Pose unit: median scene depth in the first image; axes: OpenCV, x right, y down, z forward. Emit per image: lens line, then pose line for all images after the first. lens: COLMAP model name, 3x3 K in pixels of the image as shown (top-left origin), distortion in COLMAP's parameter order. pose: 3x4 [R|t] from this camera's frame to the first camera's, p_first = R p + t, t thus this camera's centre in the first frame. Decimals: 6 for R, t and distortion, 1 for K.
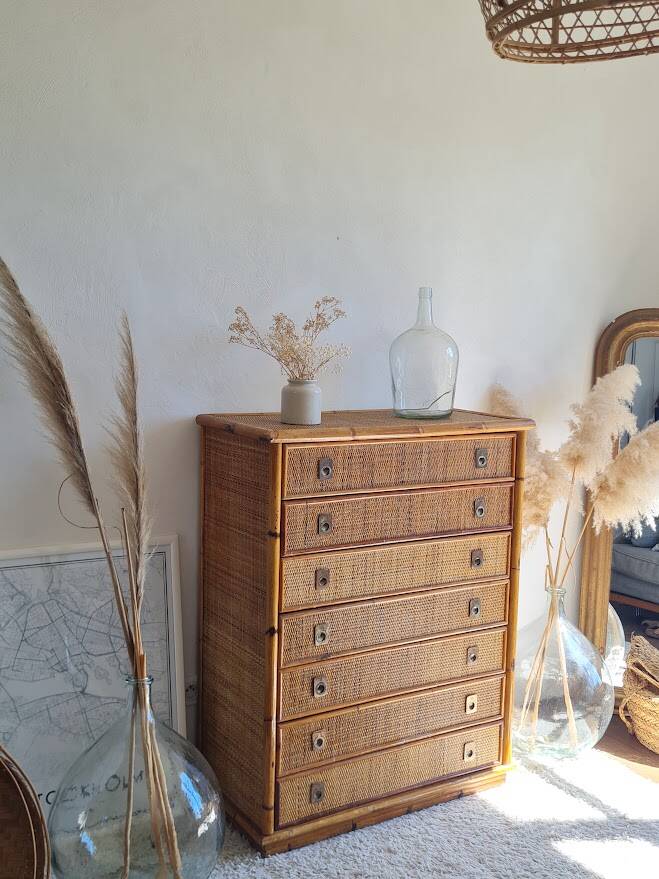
lens RADIAL K [[990.0, 0, 347.2], [0, 990.0, 433.6], [0, 0, 1]] dist [0.035881, 0.000000]
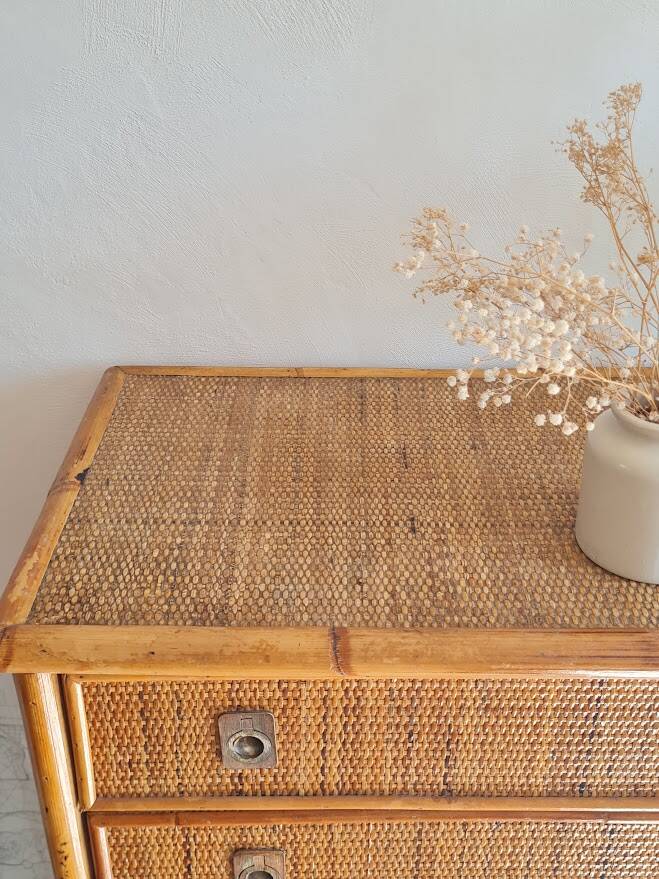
lens RADIAL K [[1028.7, 0, 320.9], [0, 1028.7, 436.6], [0, 0, 1]] dist [0.040217, 0.000000]
pose [[0.834698, 0.238163, -0.496546, 0.114976], [-0.033596, 0.921992, 0.385748, -0.149967], [0.549682, -0.305302, 0.777586, 0.762429]]
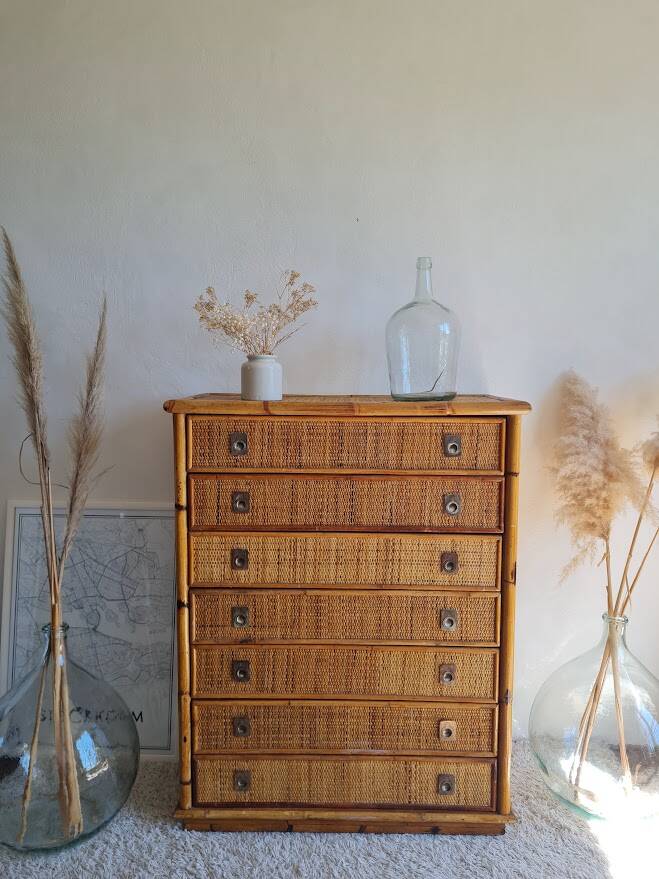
lens RADIAL K [[678.3, 0, 338.4], [0, 678.3, 435.6], [0, 0, 1]] dist [0.040527, -0.042997]
pose [[0.832784, 0.034424, -0.552526, 0.395048], [-0.047141, 0.998849, -0.008820, 0.027478], [0.551587, 0.033392, 0.833449, 0.478845]]
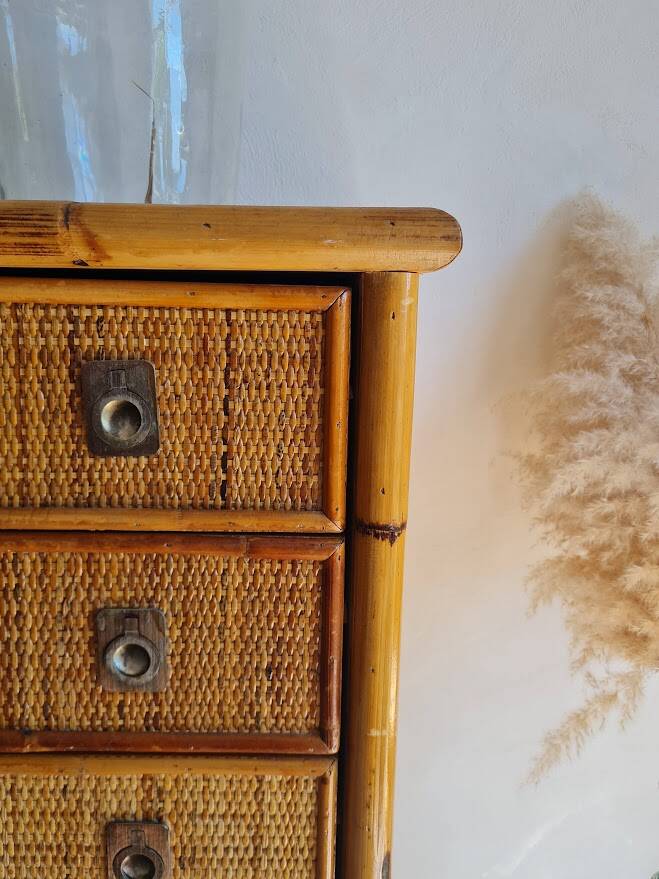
lens RADIAL K [[678.3, 0, 333.6], [0, 678.3, 439.6], [0, 0, 1]] dist [0.040527, -0.042997]
pose [[0.860167, 0.098401, -0.500429, 0.251203], [-0.059581, 0.993880, 0.093018, 0.017201], [0.506520, -0.050195, 0.860766, 0.948828]]
